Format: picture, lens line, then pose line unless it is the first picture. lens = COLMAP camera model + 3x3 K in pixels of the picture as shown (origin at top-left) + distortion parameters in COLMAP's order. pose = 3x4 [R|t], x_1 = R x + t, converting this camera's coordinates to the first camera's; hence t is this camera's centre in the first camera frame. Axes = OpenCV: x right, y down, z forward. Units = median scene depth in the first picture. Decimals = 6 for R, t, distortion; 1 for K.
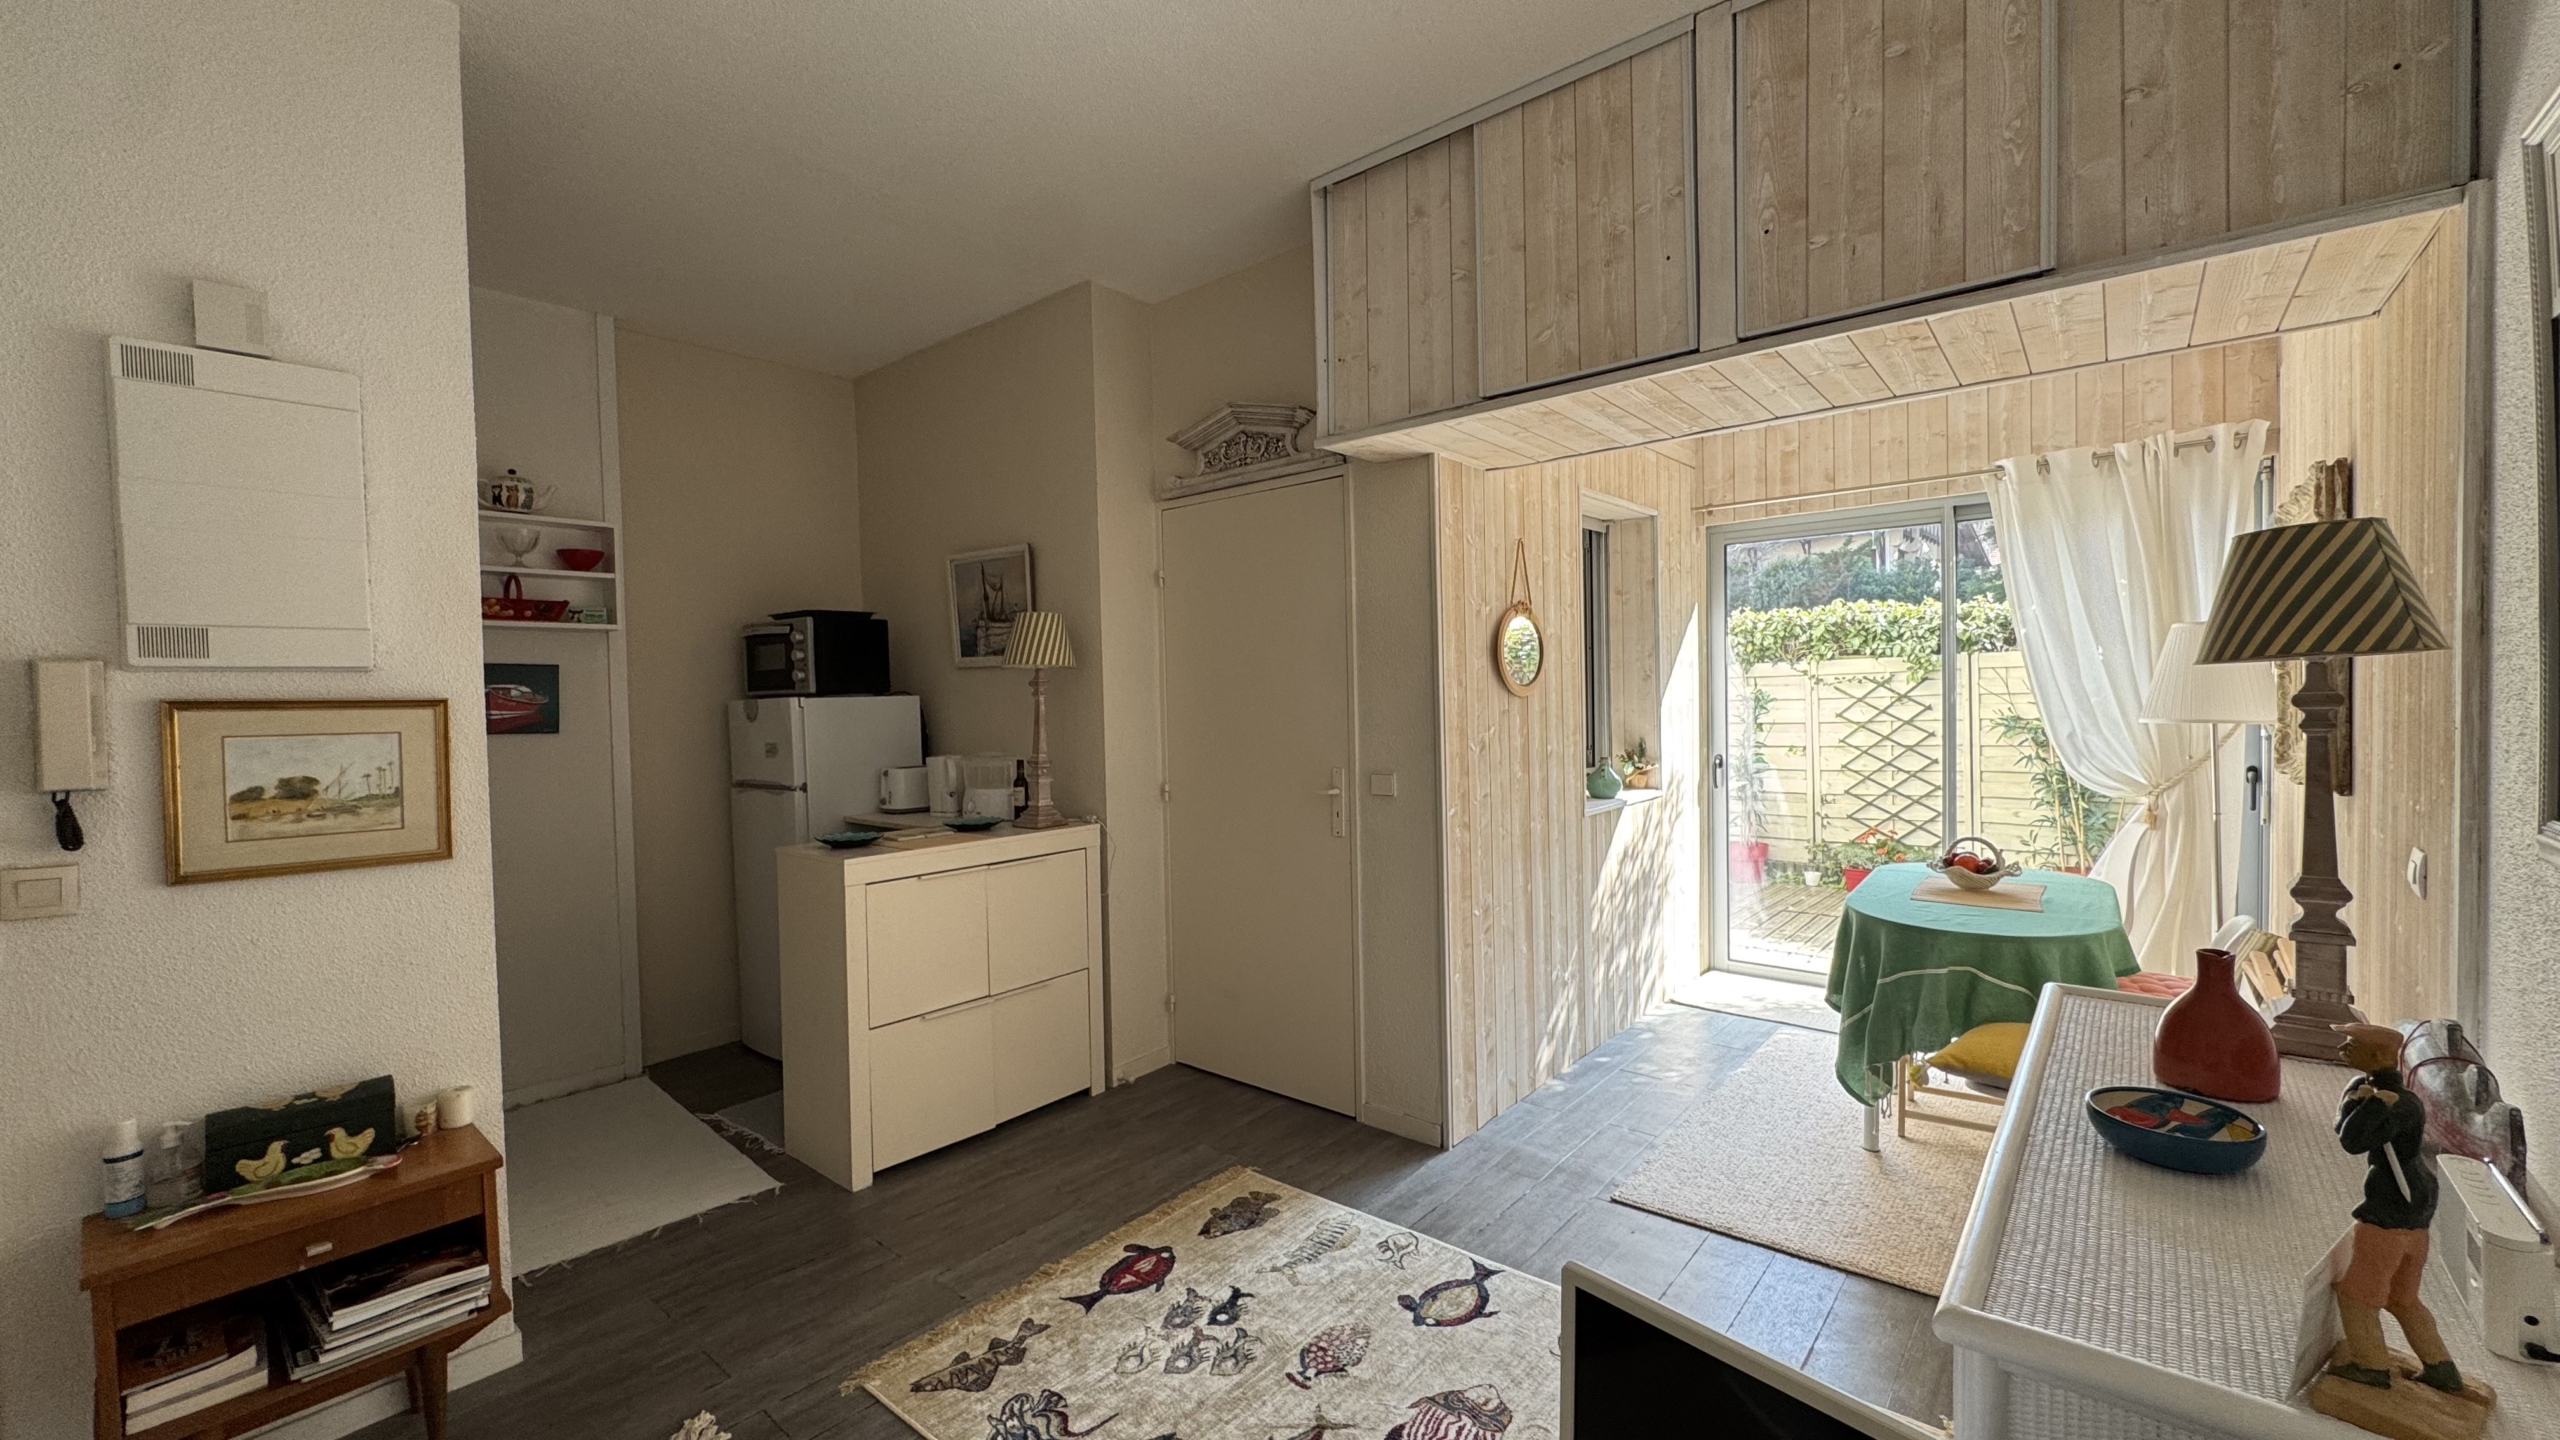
lens RADIAL K [[1021.9, 0, 1276.0], [0, 1021.9, 724.1], [0, 0, 1]] dist [-0.002628, 0.000070]
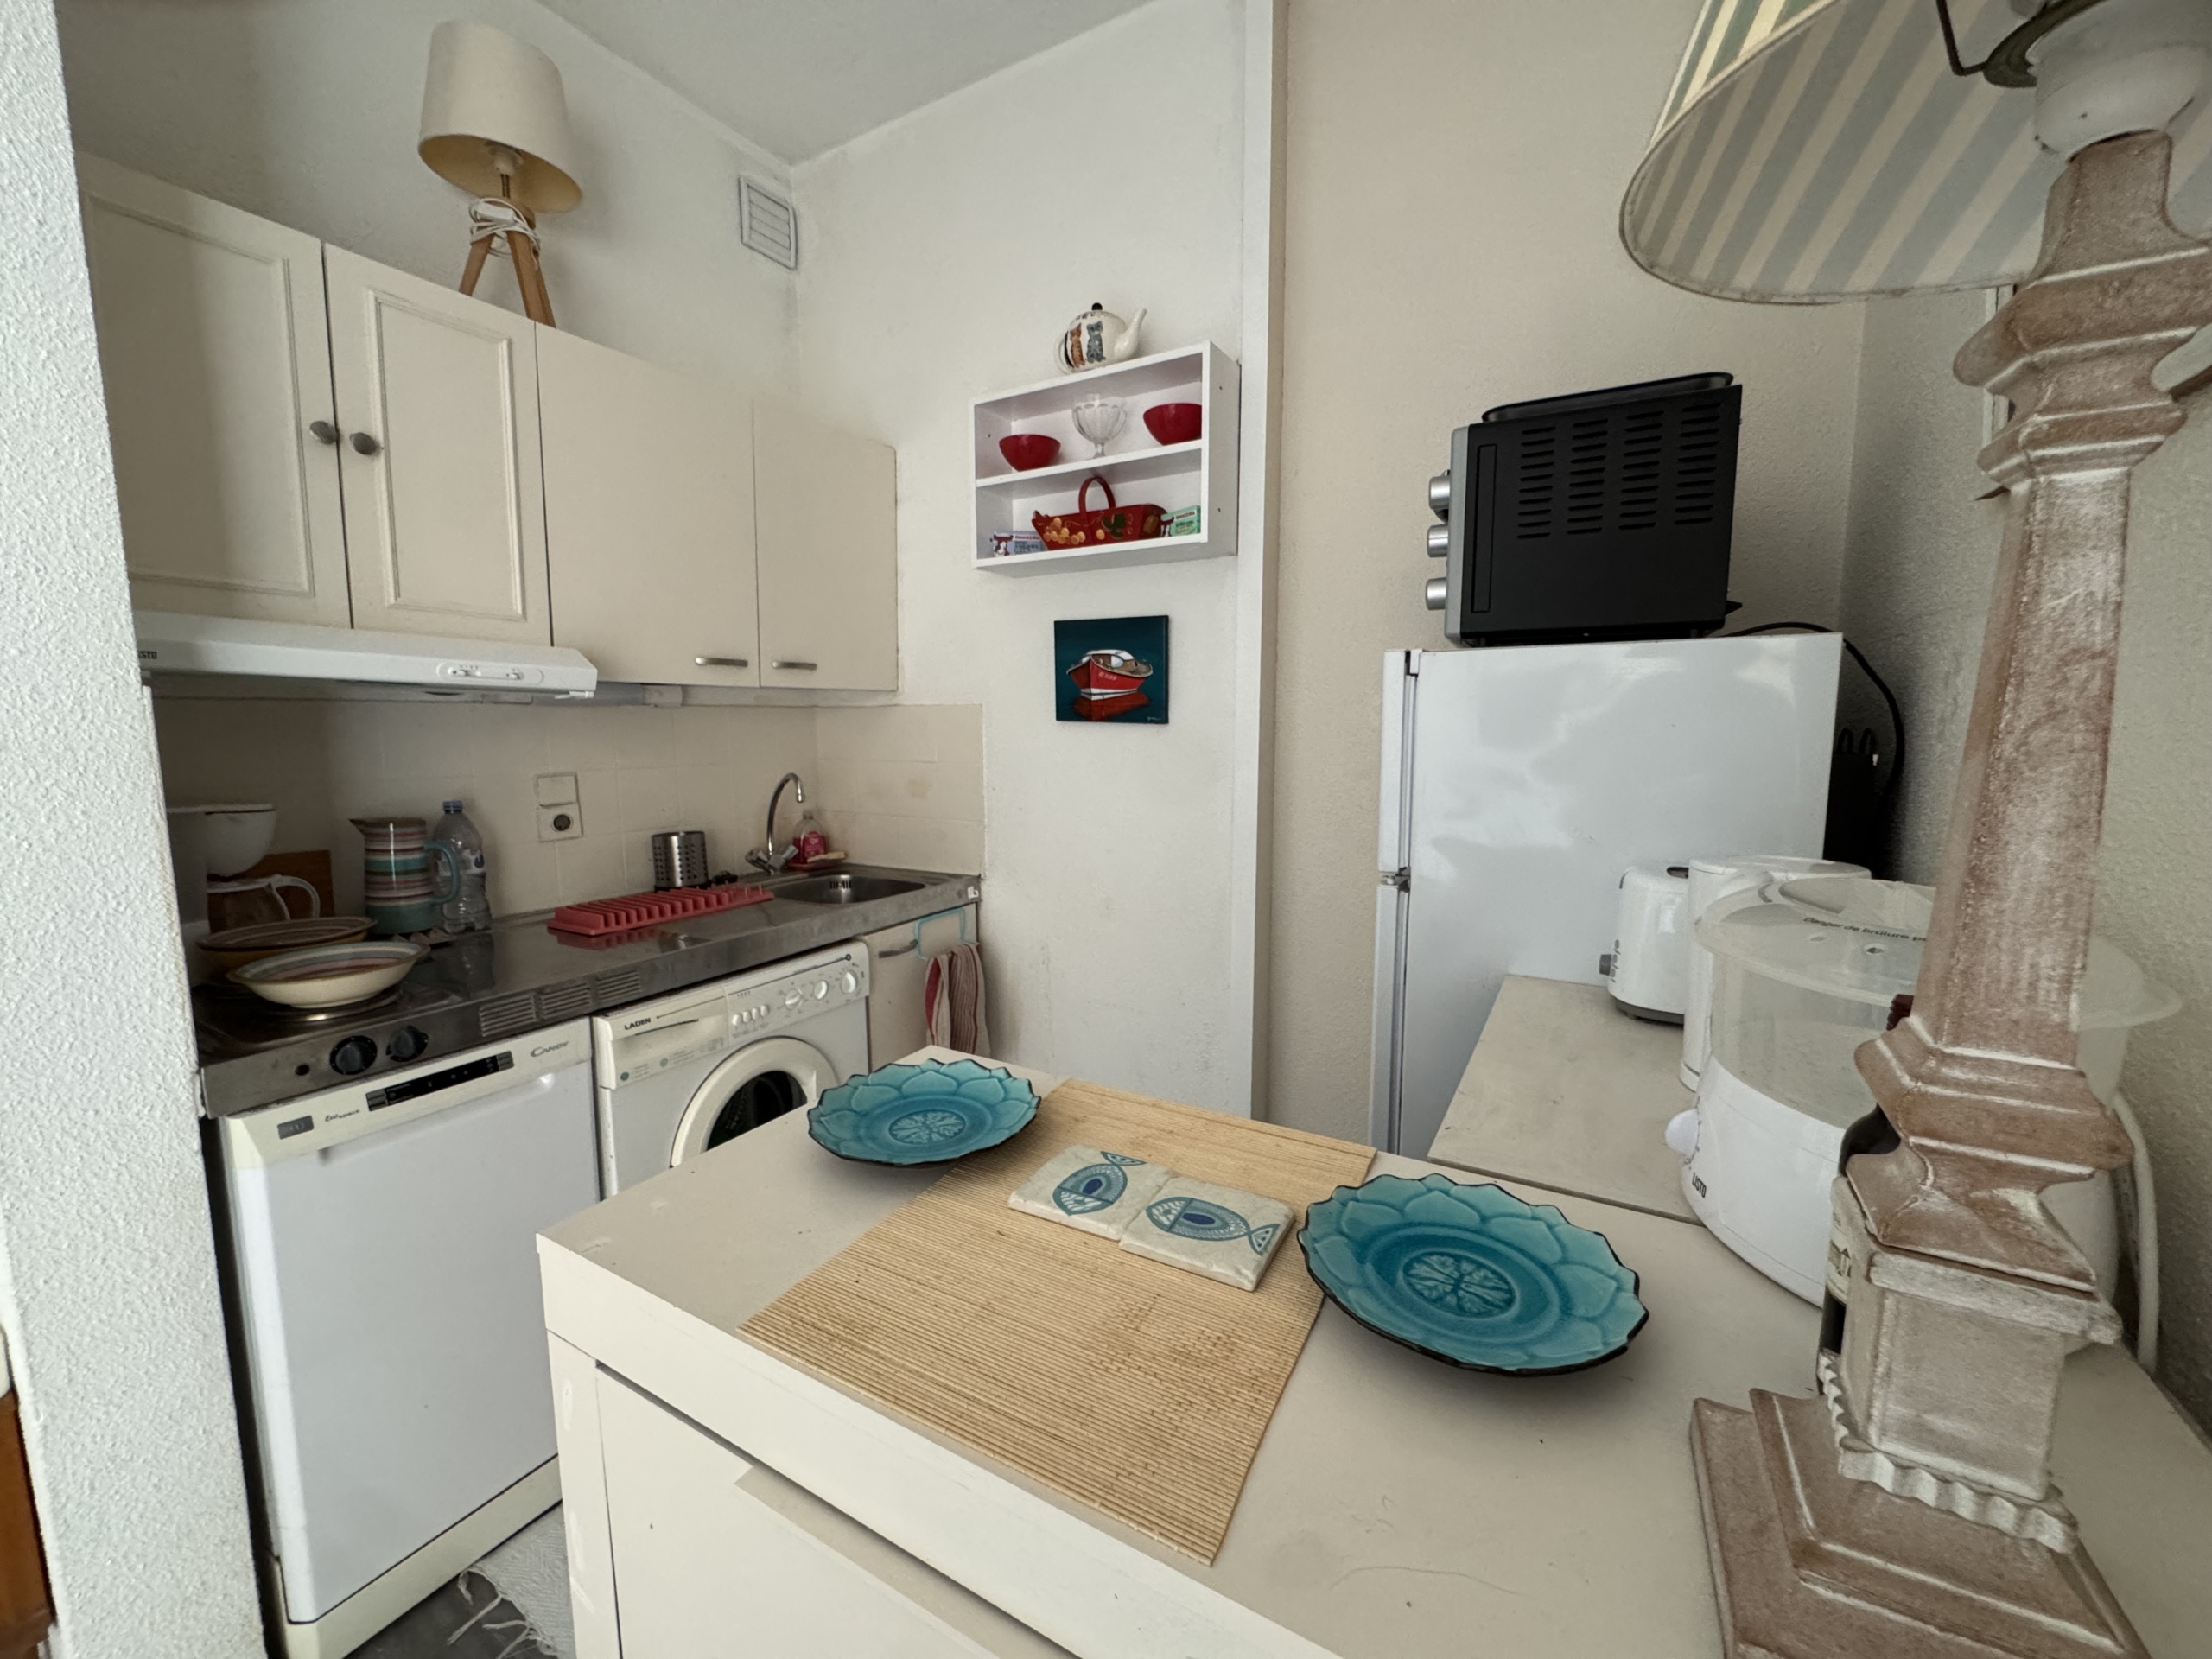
lens RADIAL K [[891.8, 0, 1108.0], [0, 891.8, 832.5], [0, 0, 1]] dist [-0.002795, -0.000119]
pose [[0.170122, 0.144054, -0.974837, -0.182398], [-0.031464, 0.989547, 0.140737, -0.001606], [0.984921, 0.006730, 0.172876, 1.043054]]
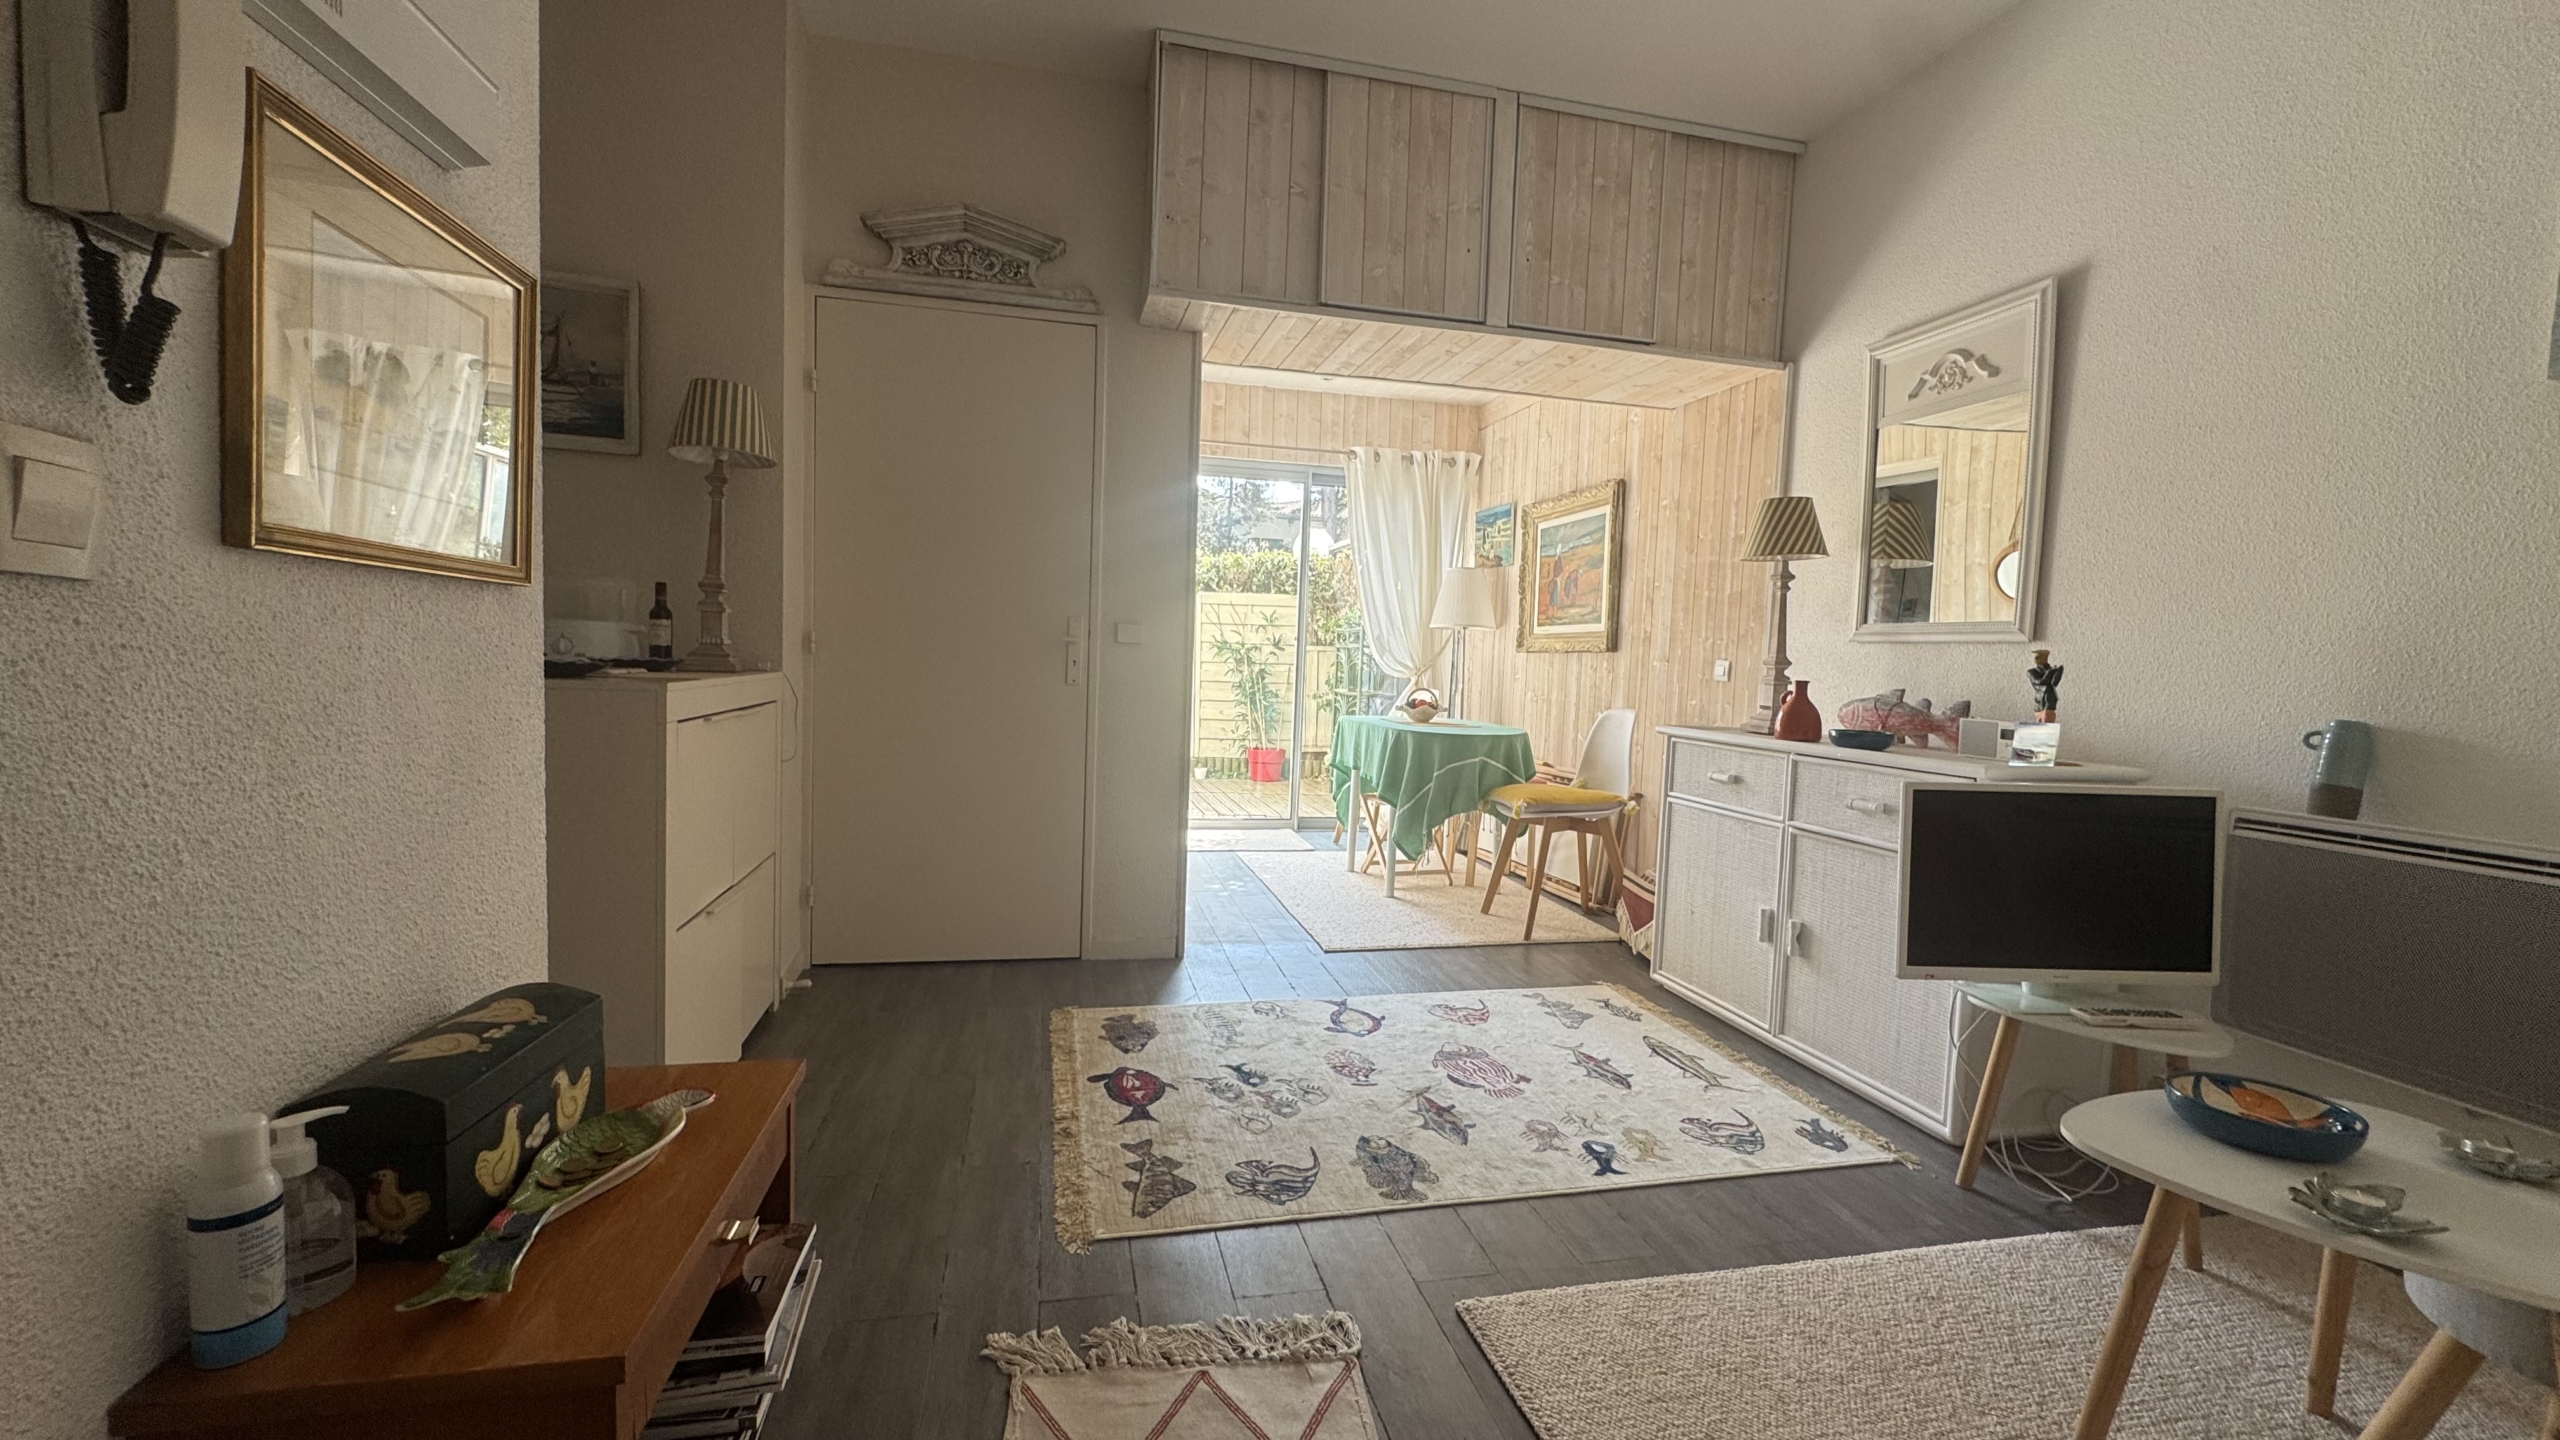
lens RADIAL K [[1021.9, 0, 1282.1], [0, 1021.9, 720.5], [0, 0, 1]] dist [-0.002628, 0.000070]
pose [[0.595153, -0.008191, 0.803571, -0.687037], [-0.025980, 0.999229, 0.029428, 0.120680], [-0.803192, -0.038391, 0.594481, 0.253605]]
